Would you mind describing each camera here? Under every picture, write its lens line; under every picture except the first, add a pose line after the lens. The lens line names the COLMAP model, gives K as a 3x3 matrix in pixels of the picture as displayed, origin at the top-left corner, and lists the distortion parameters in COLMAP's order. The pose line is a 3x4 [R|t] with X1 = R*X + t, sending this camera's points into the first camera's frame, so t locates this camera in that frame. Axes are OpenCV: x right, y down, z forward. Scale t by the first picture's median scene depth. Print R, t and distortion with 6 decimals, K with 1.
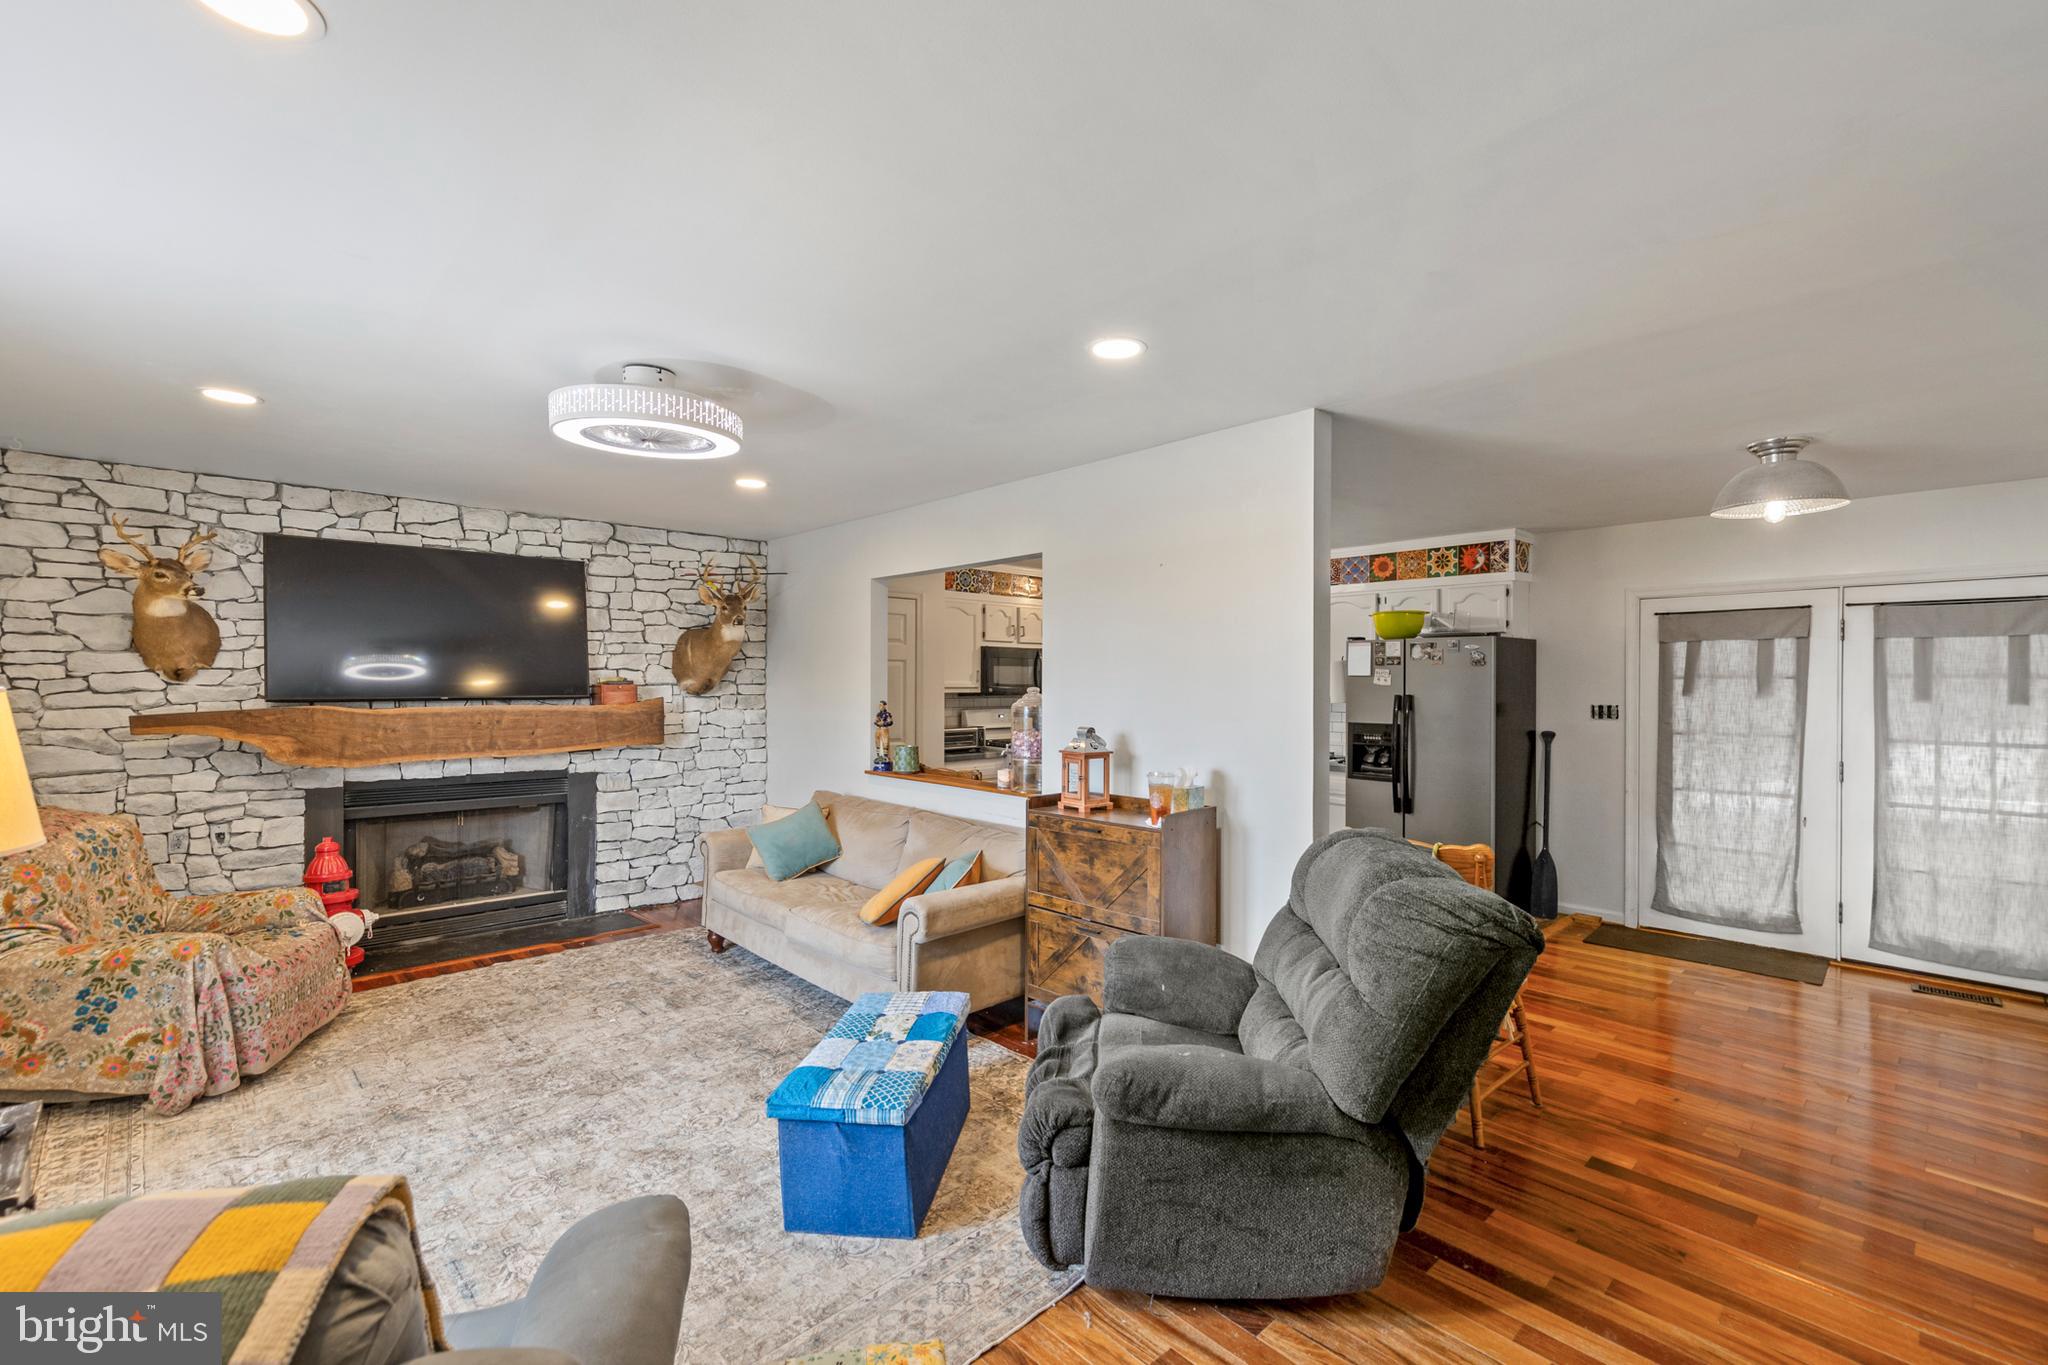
lens RADIAL K [[872.7, 0, 1027.4], [0, 872.7, 683.6], [0, 0, 1]] dist [0.010427, 0.000121]
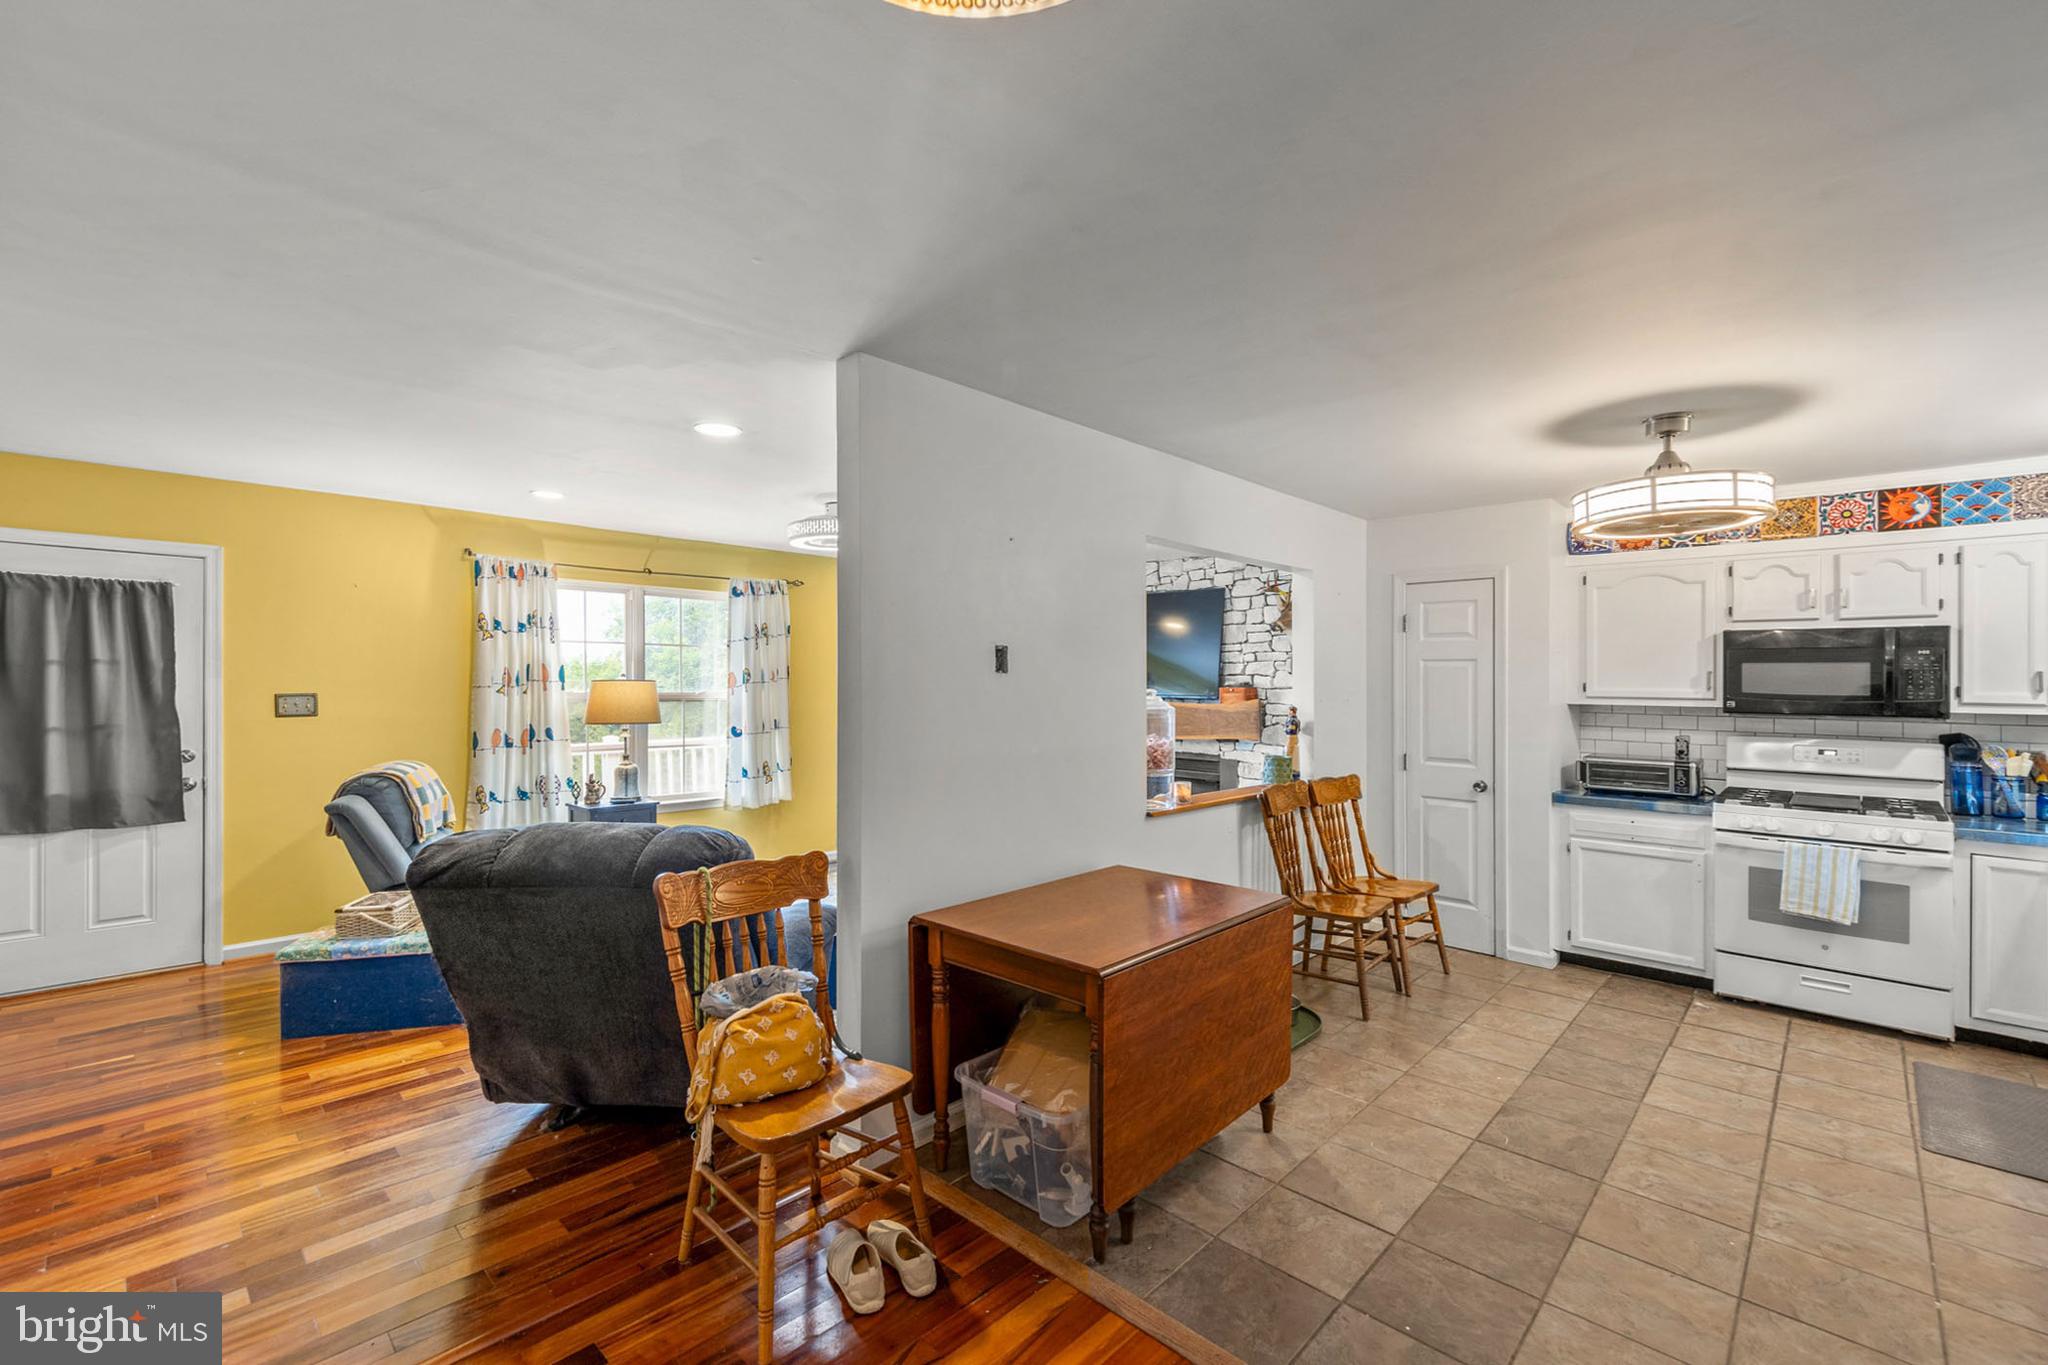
lens RADIAL K [[853.7, 0, 1019.5], [0, 853.7, 678.5], [0, 0, 1]] dist [0.041227, -0.012305]
pose [[0.076054, -0.006424, -0.997083, 0.772466], [-0.013966, 0.999874, -0.007507, 0.001736], [0.997006, 0.014497, 0.075955, 0.719607]]
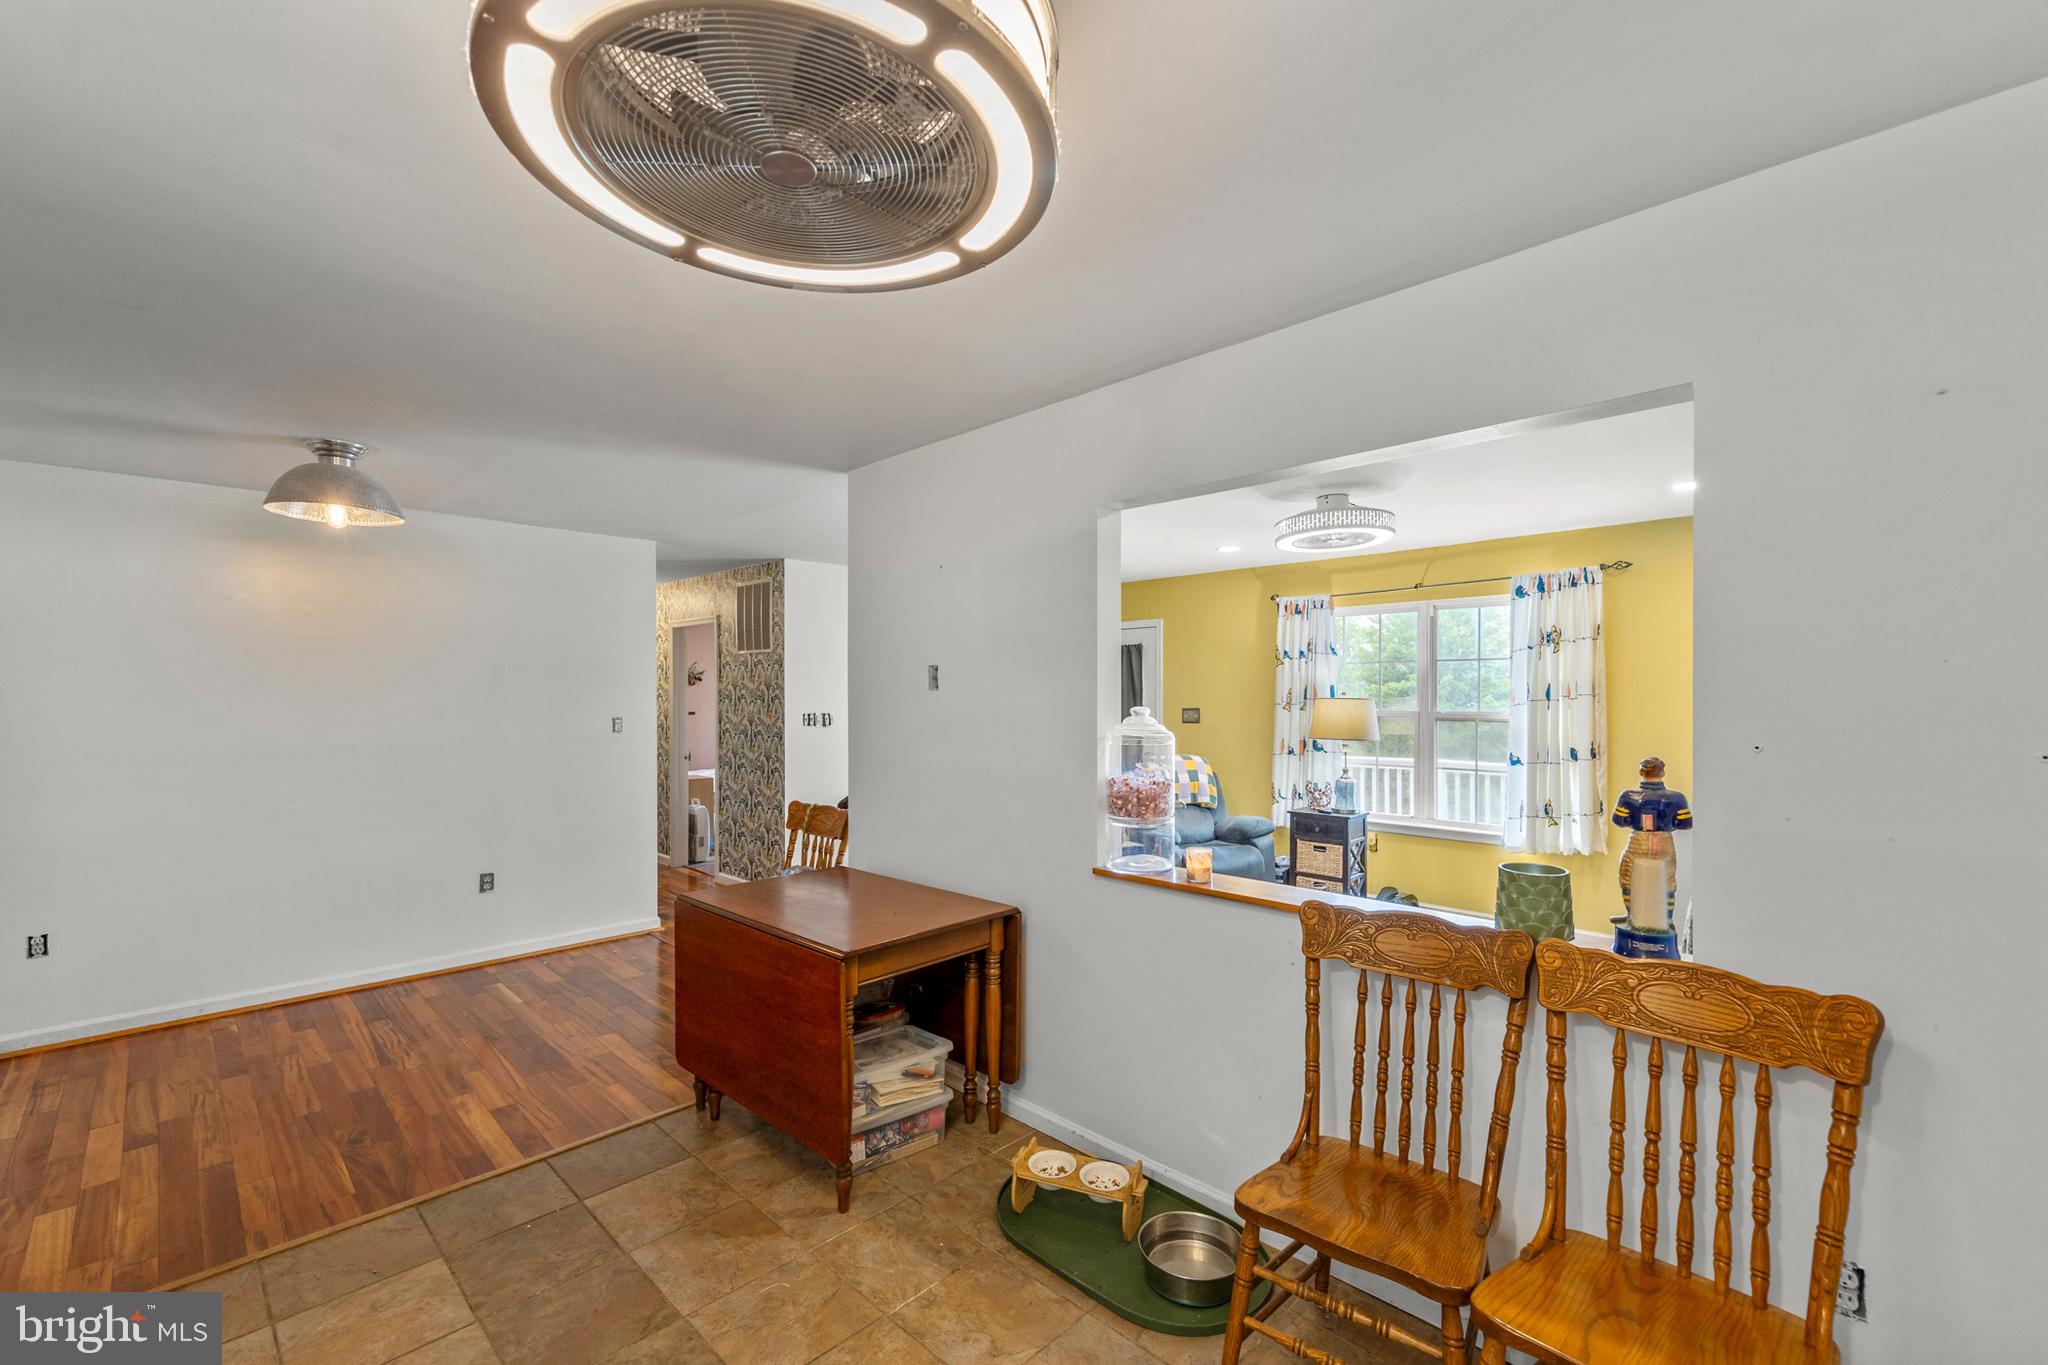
lens RADIAL K [[864.1, 0, 1027.9], [0, 864.1, 700.2], [0, 0, 1]] dist [0.002179, 0.000072]
pose [[-0.998210, -0.003347, -0.059718, 0.119488], [-0.004011, 0.999932, 0.010992, -0.006029], [0.059677, 0.011212, -0.998155, 1.455569]]
